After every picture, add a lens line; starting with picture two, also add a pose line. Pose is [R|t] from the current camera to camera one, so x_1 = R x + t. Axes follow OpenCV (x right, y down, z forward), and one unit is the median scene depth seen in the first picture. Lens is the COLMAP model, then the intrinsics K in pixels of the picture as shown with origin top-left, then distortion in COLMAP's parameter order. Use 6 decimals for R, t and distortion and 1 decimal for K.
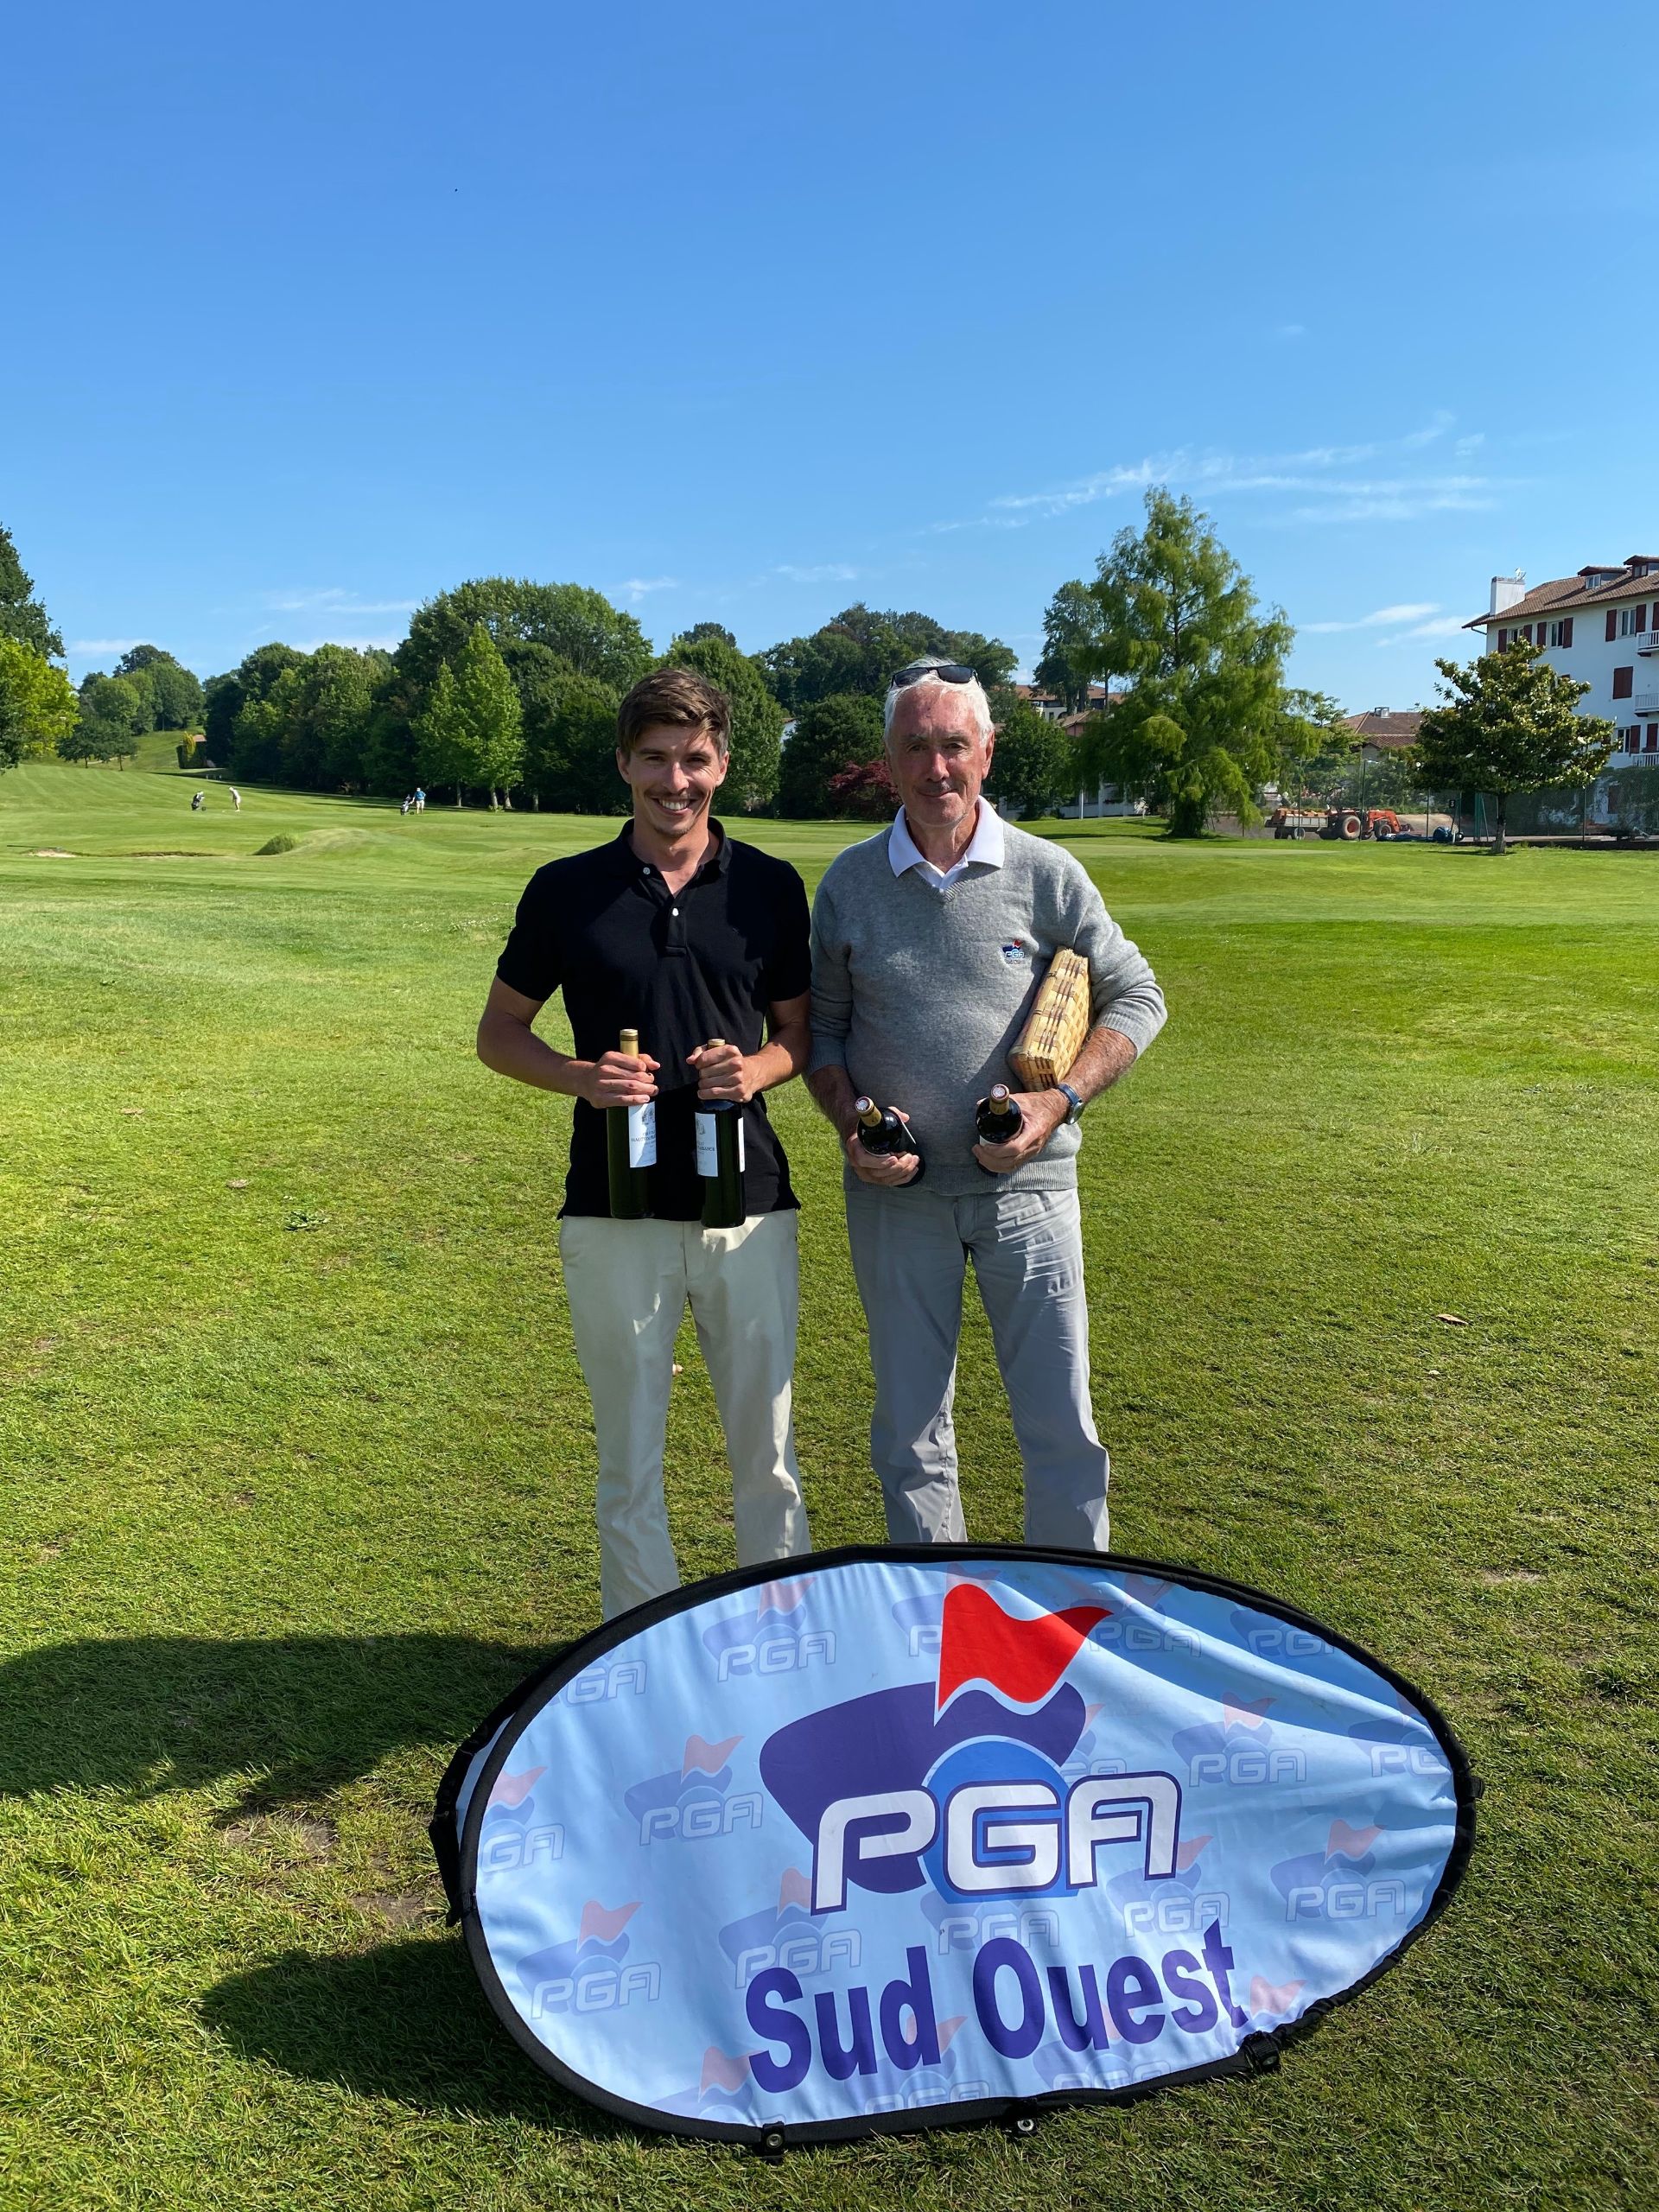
lens RADIAL K [[1672.8, 0, 834.5], [0, 1672.8, 1073.8], [0, 0, 1]] dist [0.010360, -0.007596]
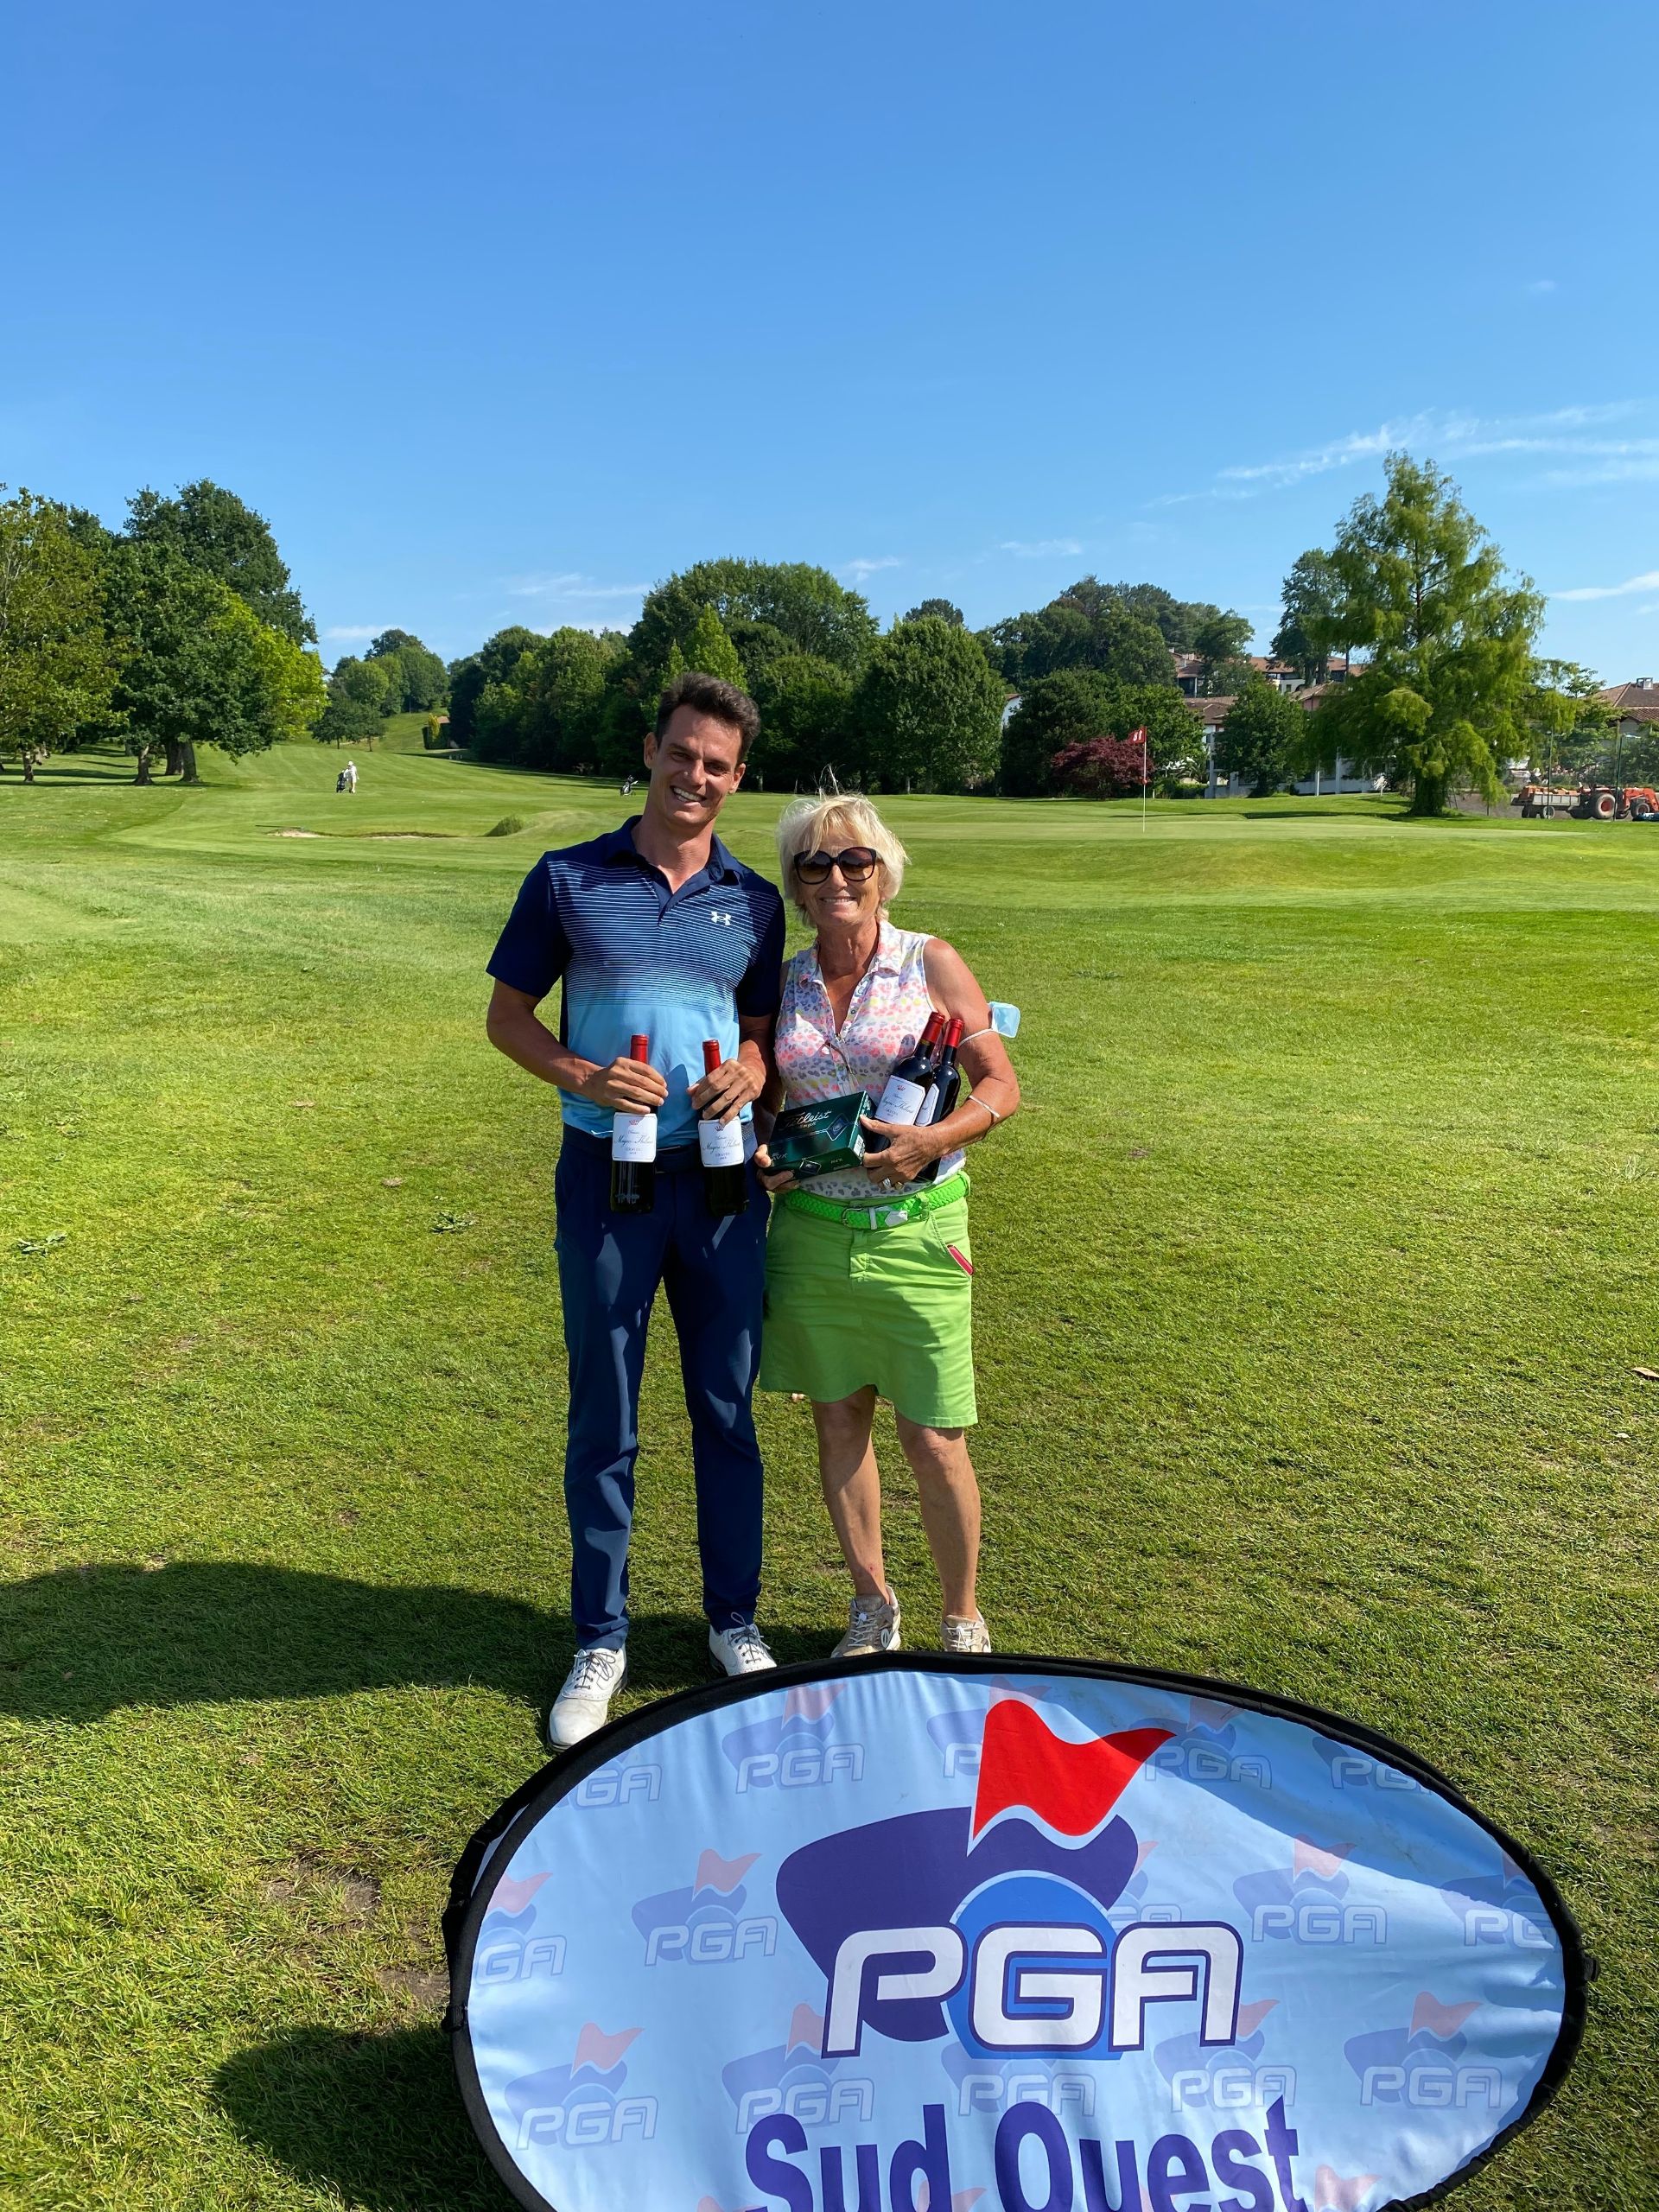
lens RADIAL K [[1675.3, 0, 844.9], [0, 1675.3, 1073.5], [0, 0, 1]] dist [0.025252, -0.023452]
pose [[0.992171, 0.018624, -0.123494, 0.051035], [-0.017143, 0.999768, 0.013039, -0.024025], [0.123708, -0.010819, 0.992260, 0.046729]]
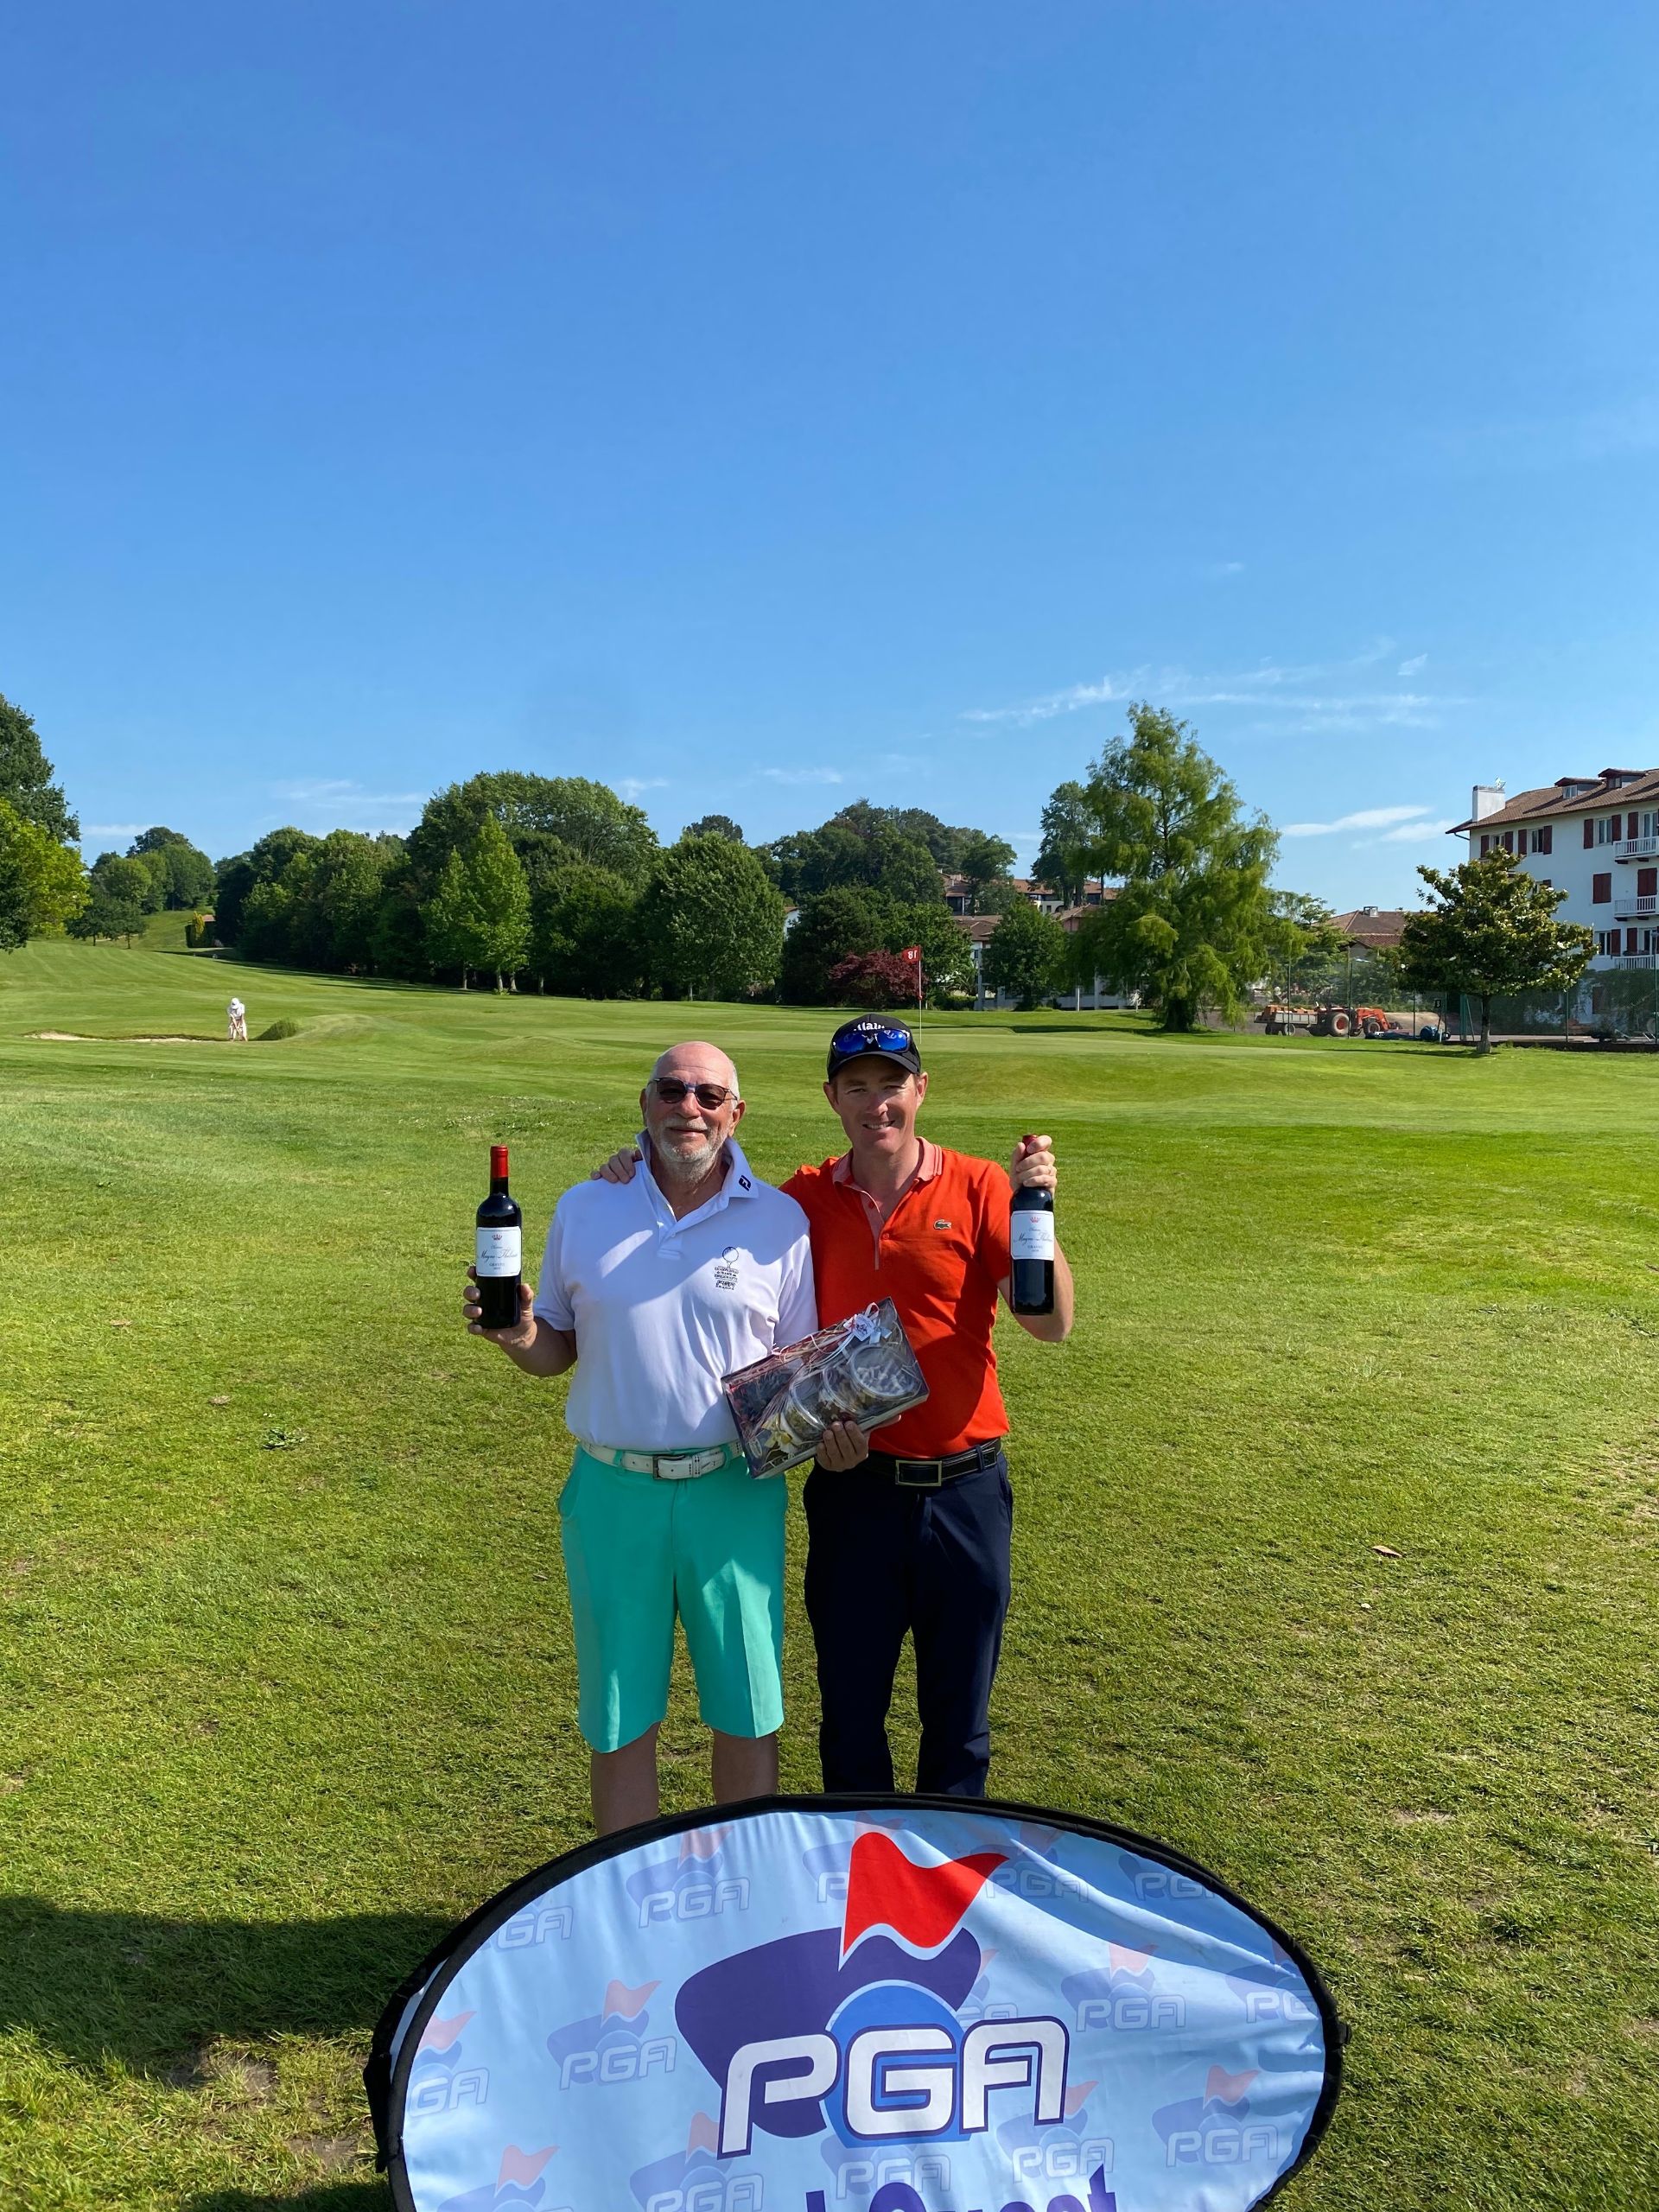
lens RADIAL K [[1669.6, 0, 856.9], [0, 1669.6, 1071.1], [0, 0, 1]] dist [0.017418, -0.015773]
pose [[0.999826, 0.012954, 0.013450, 0.025515], [-0.011360, 0.993587, -0.112501, -0.032819], [-0.014821, 0.112328, 0.993561, -0.068665]]
